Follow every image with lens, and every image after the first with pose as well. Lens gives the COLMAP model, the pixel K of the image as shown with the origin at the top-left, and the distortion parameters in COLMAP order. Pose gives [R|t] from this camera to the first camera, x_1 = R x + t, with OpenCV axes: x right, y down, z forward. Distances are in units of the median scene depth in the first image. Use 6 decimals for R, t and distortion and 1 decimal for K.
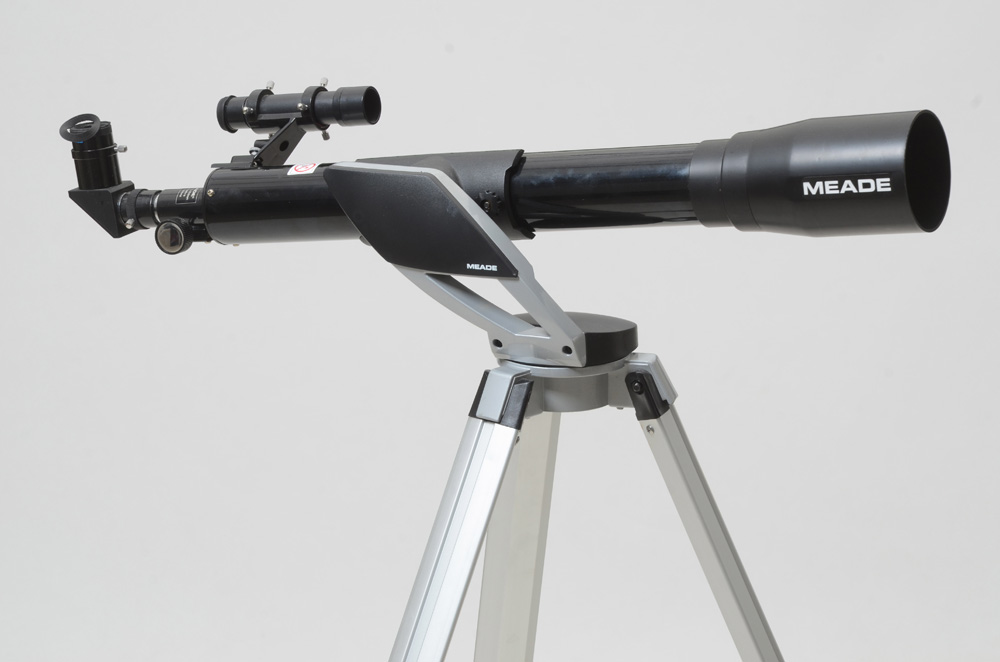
lens RADIAL K [[3964.1, 0, 500.0], [0, 3964.1, 331.0], [0, 0, 1]] dist [1.197693, 2.104823]
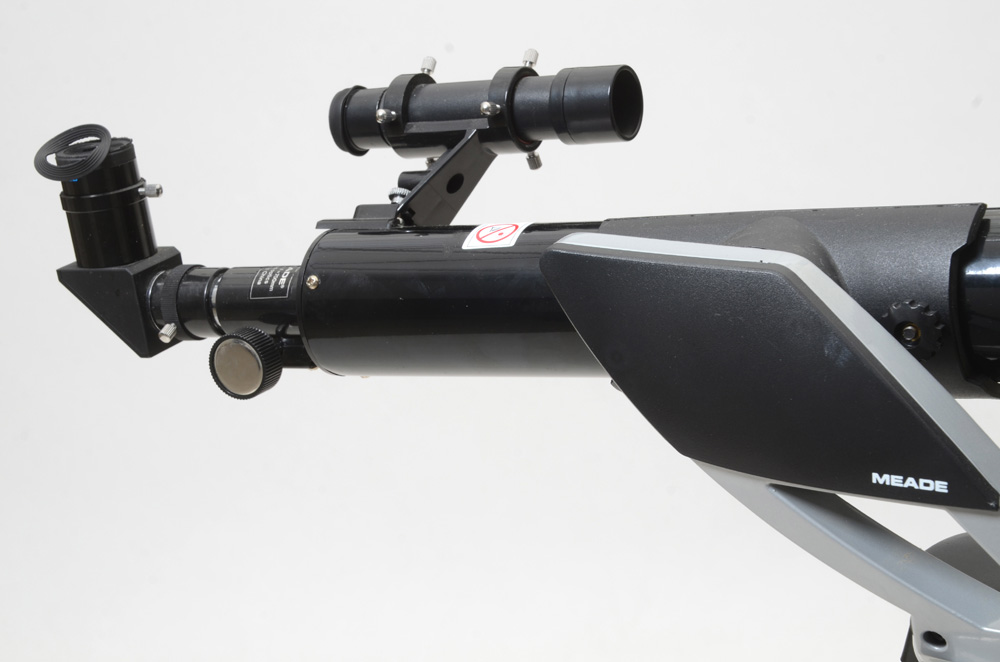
lens RADIAL K [[2505.1, 0, 500.0], [0, 2505.1, 331.0], [0, 0, 1]] dist [0.487924, -0.221178]
pose [[0.999194, -0.008946, -0.039144, -0.037303], [0.011122, 0.998383, 0.055746, -0.047370], [0.038582, -0.056137, 0.997677, 0.703191]]
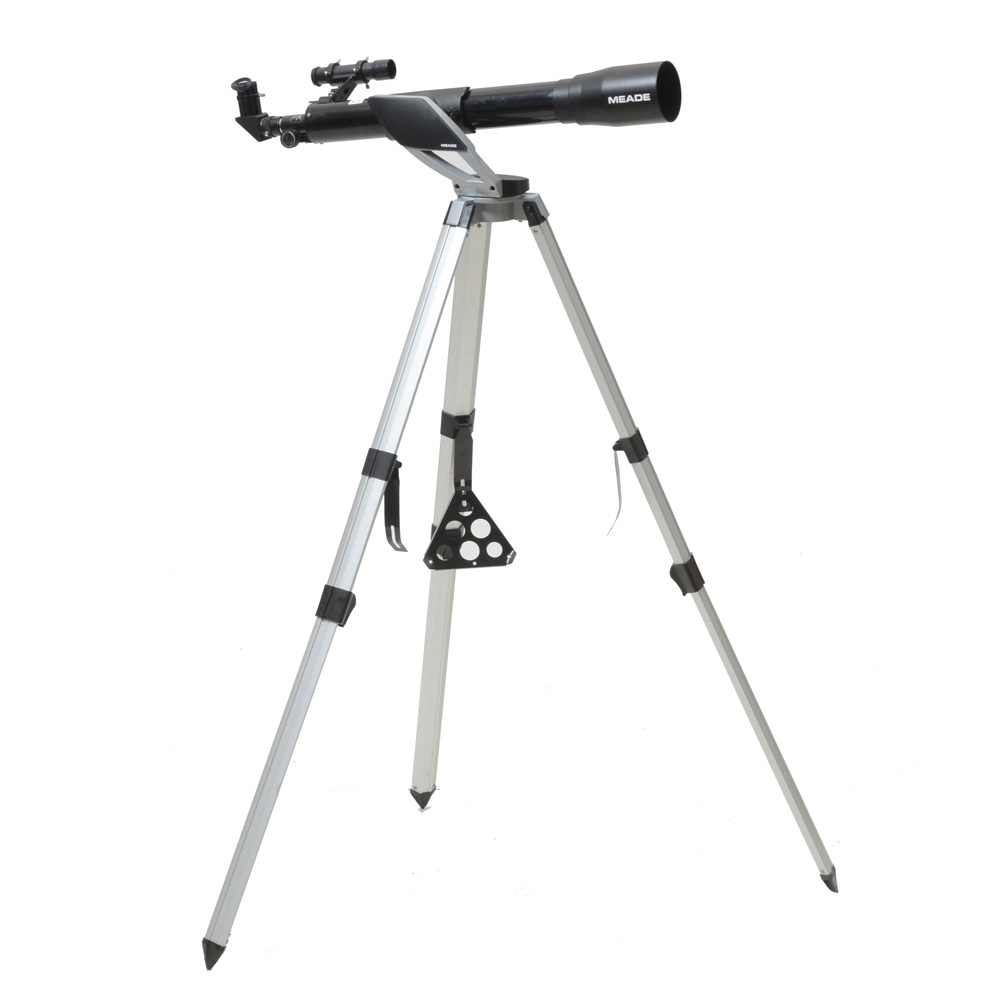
lens RADIAL K [[3192.5, 0, 500.0], [0, 3192.5, 500.0], [0, 0, 1]] dist [0.230408, 1.212734]
pose [[0.999956, -0.007143, 0.006117, 0.009596], [0.006955, 0.999519, 0.030232, 0.108710], [-0.006330, -0.030188, 0.999524, -0.576045]]
